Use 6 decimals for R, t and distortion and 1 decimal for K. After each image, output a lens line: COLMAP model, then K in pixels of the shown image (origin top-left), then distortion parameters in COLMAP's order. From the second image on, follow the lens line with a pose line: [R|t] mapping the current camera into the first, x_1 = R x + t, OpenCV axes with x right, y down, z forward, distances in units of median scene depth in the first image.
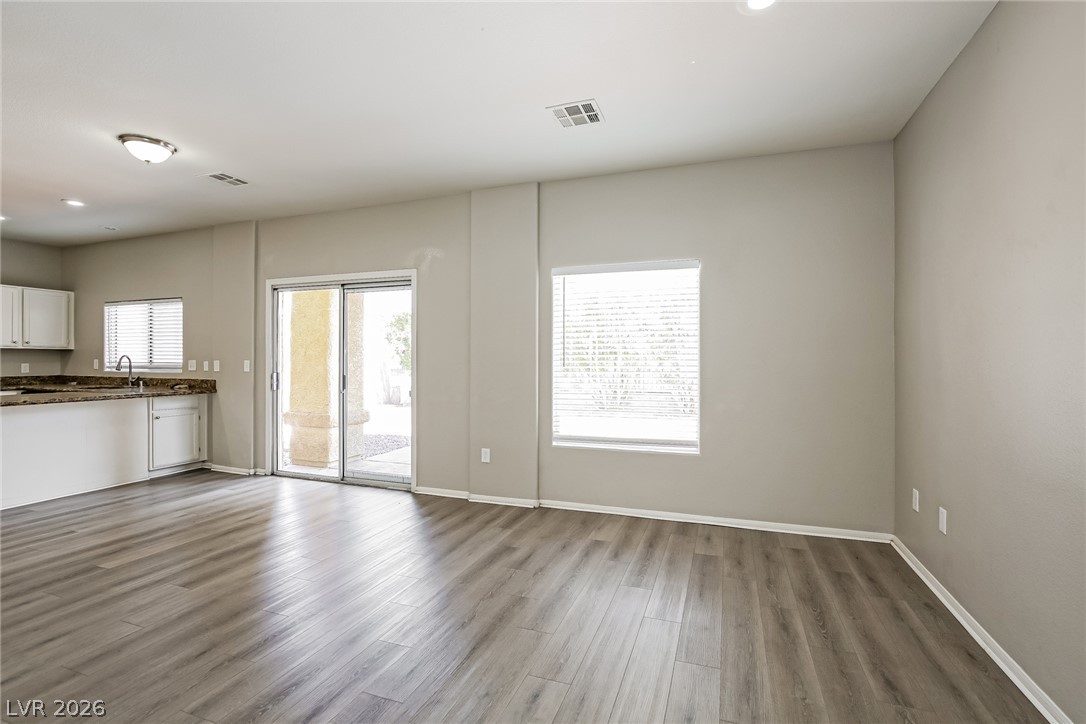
lens RADIAL K [[505.6, 0, 543.0], [0, 505.6, 362.0], [0, 0, 1]] dist [-0.042516, 0.013902]
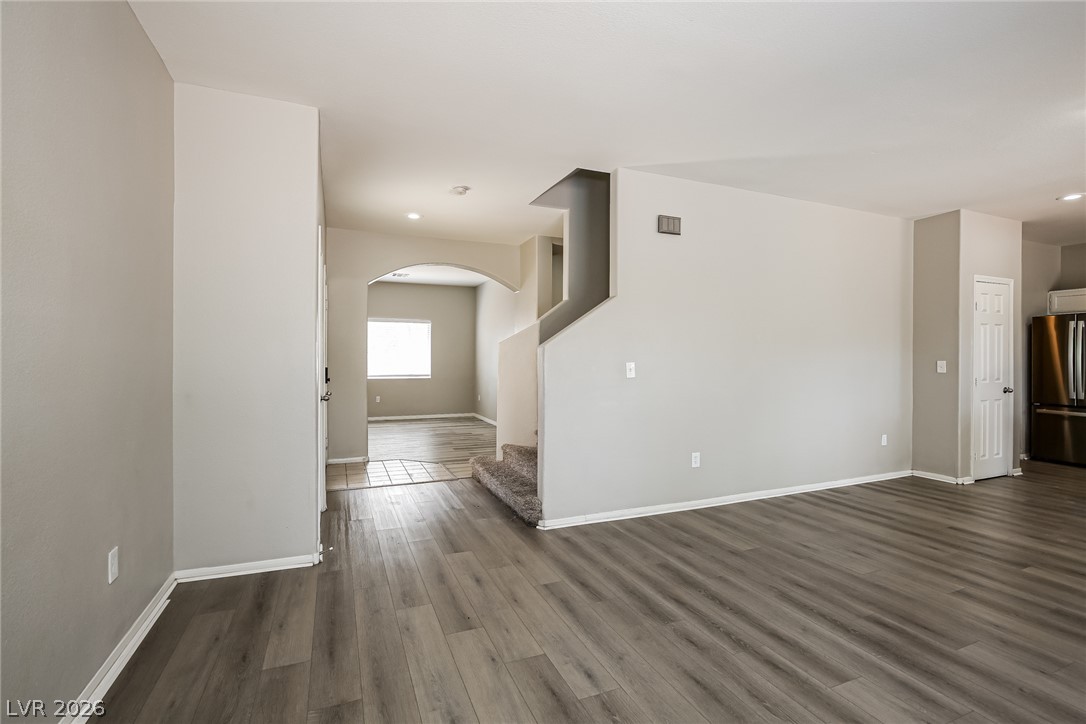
lens RADIAL K [[505.6, 0, 543.0], [0, 505.6, 362.0], [0, 0, 1]] dist [-0.042516, 0.013902]
pose [[-0.737366, -0.001813, -0.675491, 0.239895], [-0.008843, 0.999937, 0.006969, 0.002610], [0.675435, 0.011112, -0.737336, 0.532817]]
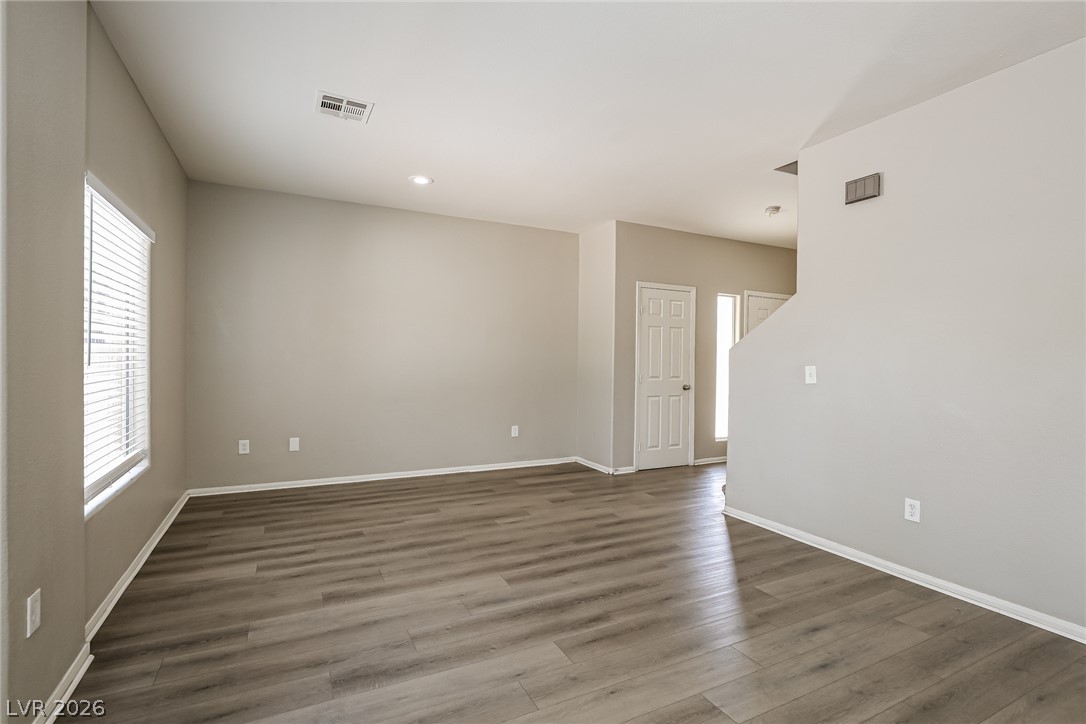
lens RADIAL K [[493.4, 0, 543.0], [0, 493.4, 362.0], [0, 0, 1]] dist [-0.026828, 0.012130]
pose [[-0.731609, -0.016760, 0.681519, -0.455955], [-0.011483, 0.999859, 0.012263, -0.001046], [-0.681628, 0.001146, -0.731698, 0.745451]]
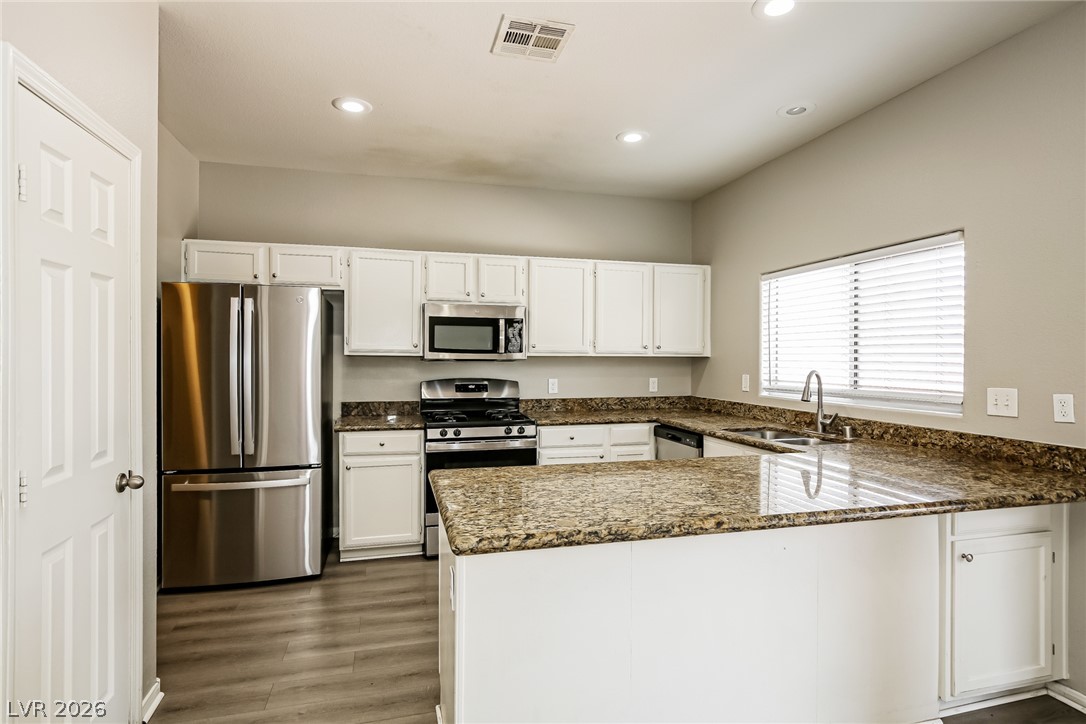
lens RADIAL K [[563.1, 0, 543.0], [0, 563.1, 362.0], [0, 0, 1]] dist [0.001052, 0.000165]
pose [[0.579434, 0.007107, -0.814988, -0.545440], [-0.008252, 0.999962, 0.002853, -0.021299], [0.814977, 0.005072, 0.579471, 0.453482]]
